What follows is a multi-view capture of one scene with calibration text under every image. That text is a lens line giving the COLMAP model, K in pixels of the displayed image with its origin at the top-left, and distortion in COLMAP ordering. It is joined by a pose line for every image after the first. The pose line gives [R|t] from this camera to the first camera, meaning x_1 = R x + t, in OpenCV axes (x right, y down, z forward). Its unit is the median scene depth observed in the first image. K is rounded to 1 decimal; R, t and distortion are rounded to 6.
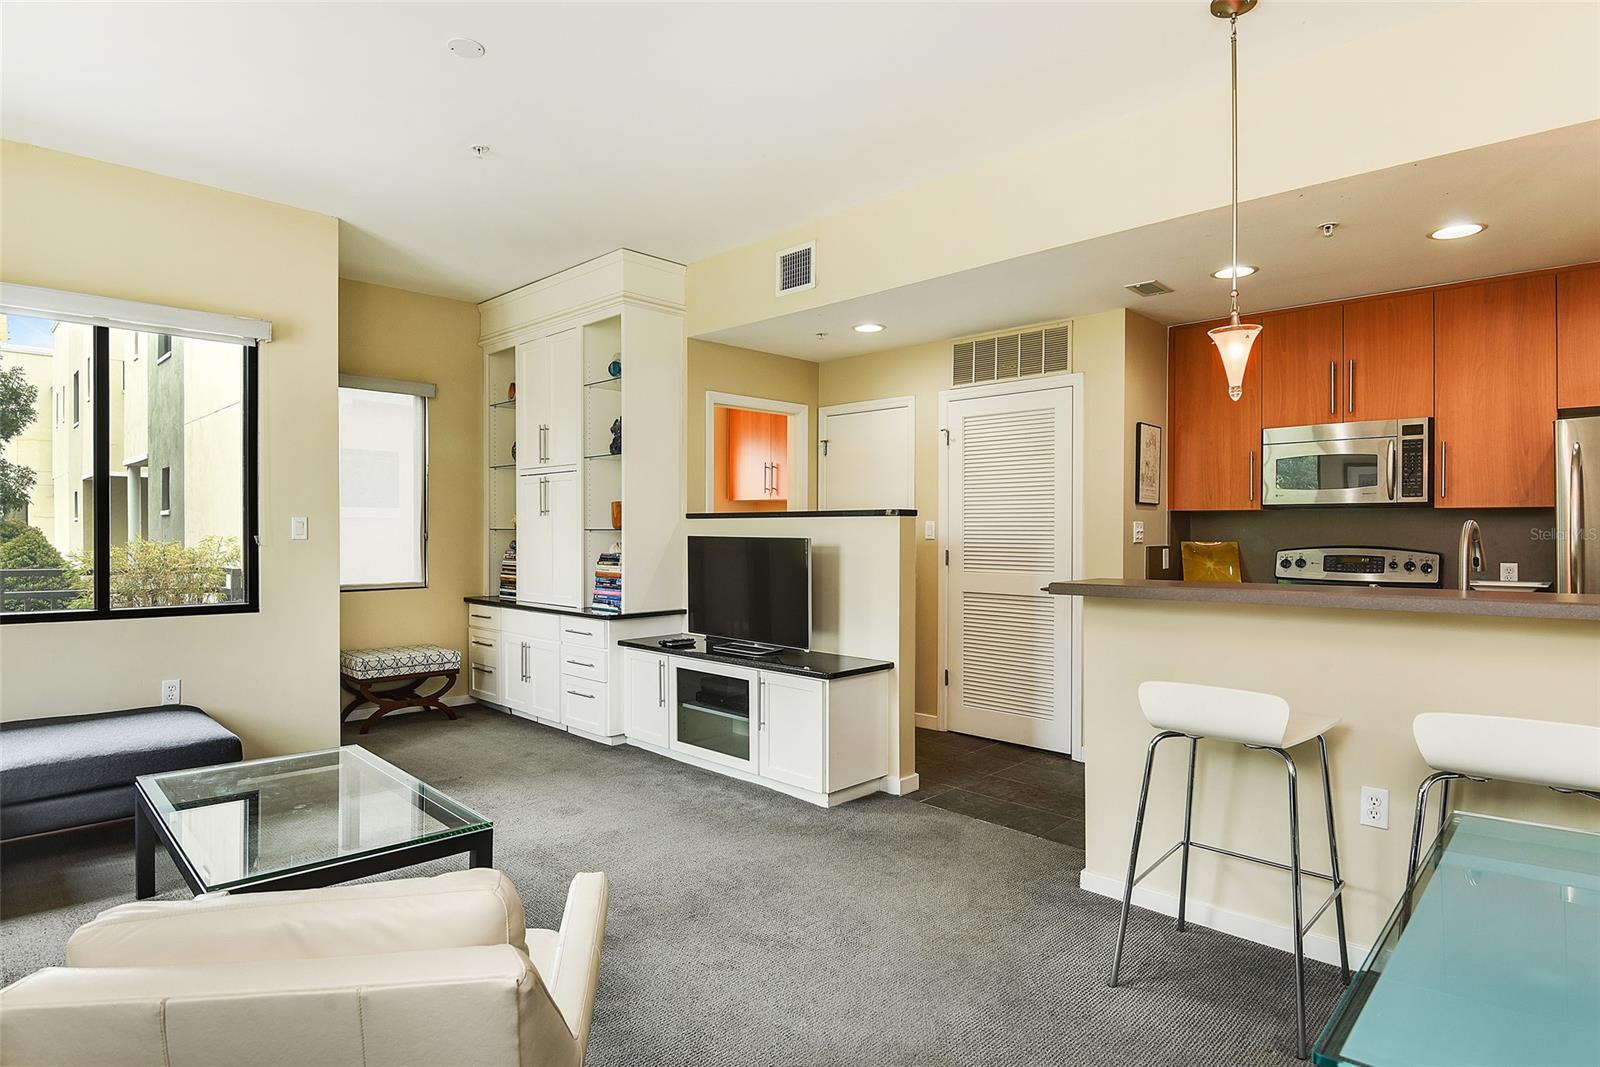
lens RADIAL K [[865.2, 0, 802.9], [0, 865.2, 534.4], [0, 0, 1]] dist [-0.011492, -0.008940]
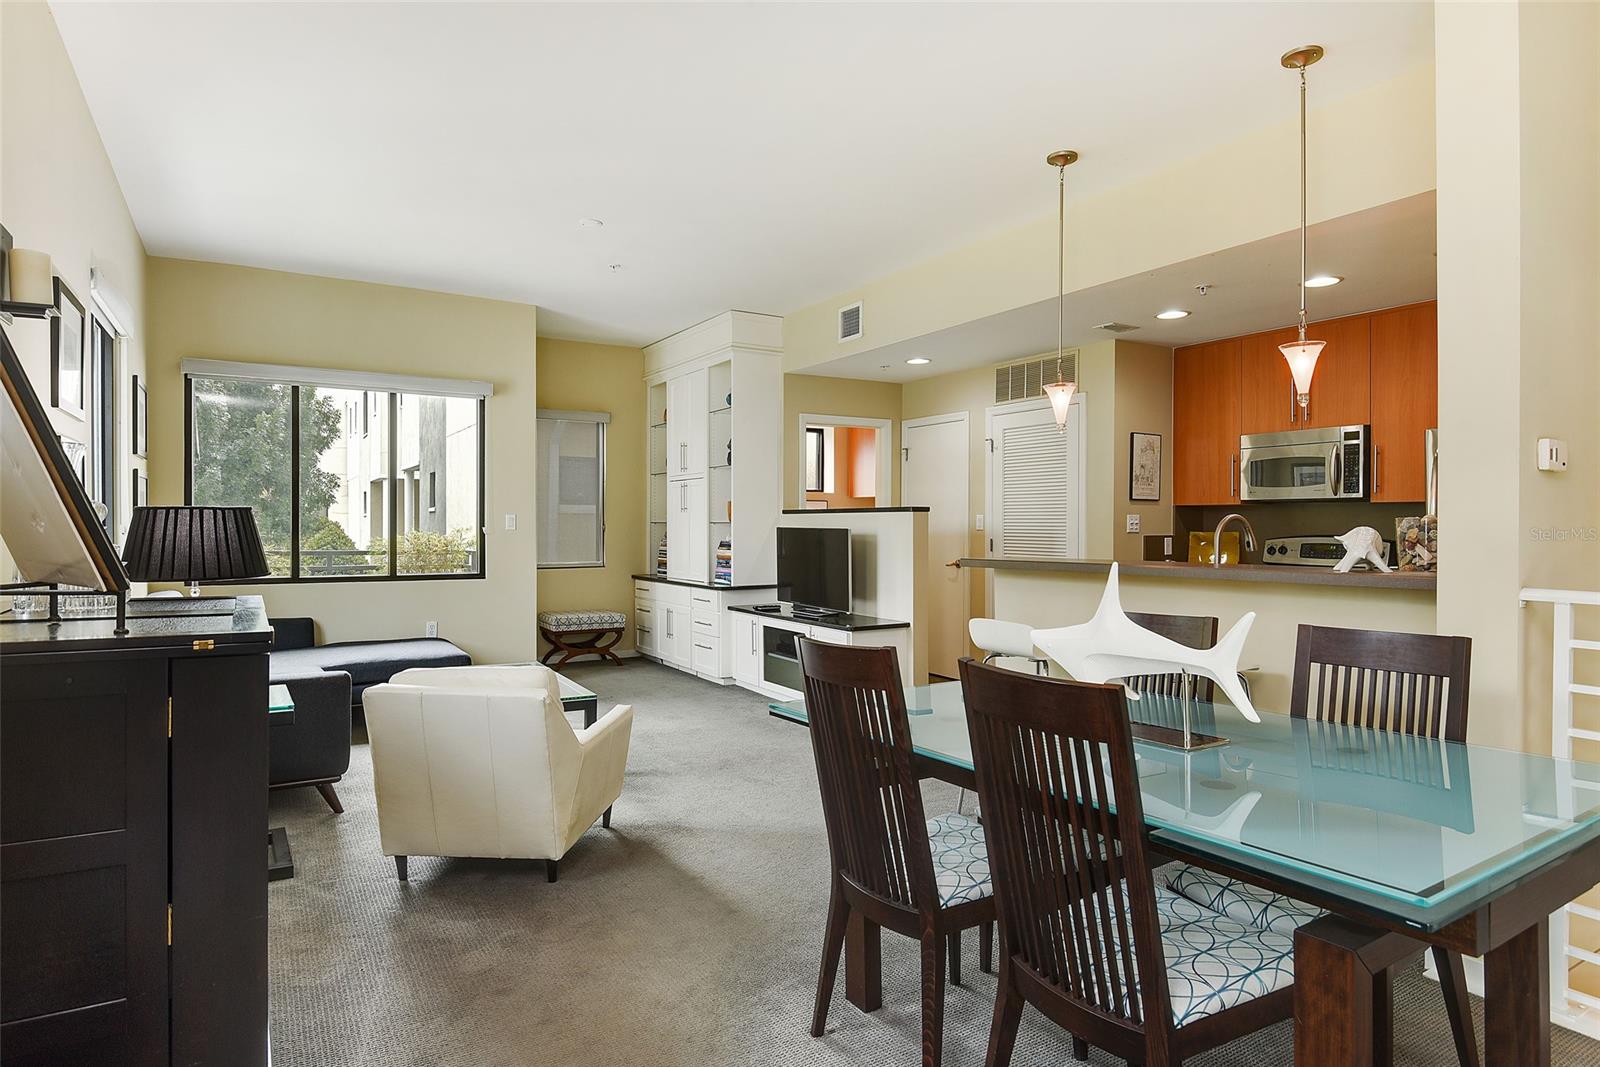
lens RADIAL K [[911.1, 0, 800.9], [0, 911.1, 528.2], [0, 0, 1]] dist [-0.003841, 0.000383]
pose [[0.967411, -0.000576, -0.253212, 0.258795], [0.000676, 1.000000, 0.000310, 0.002980], [0.253212, -0.000471, 0.967411, -0.338072]]
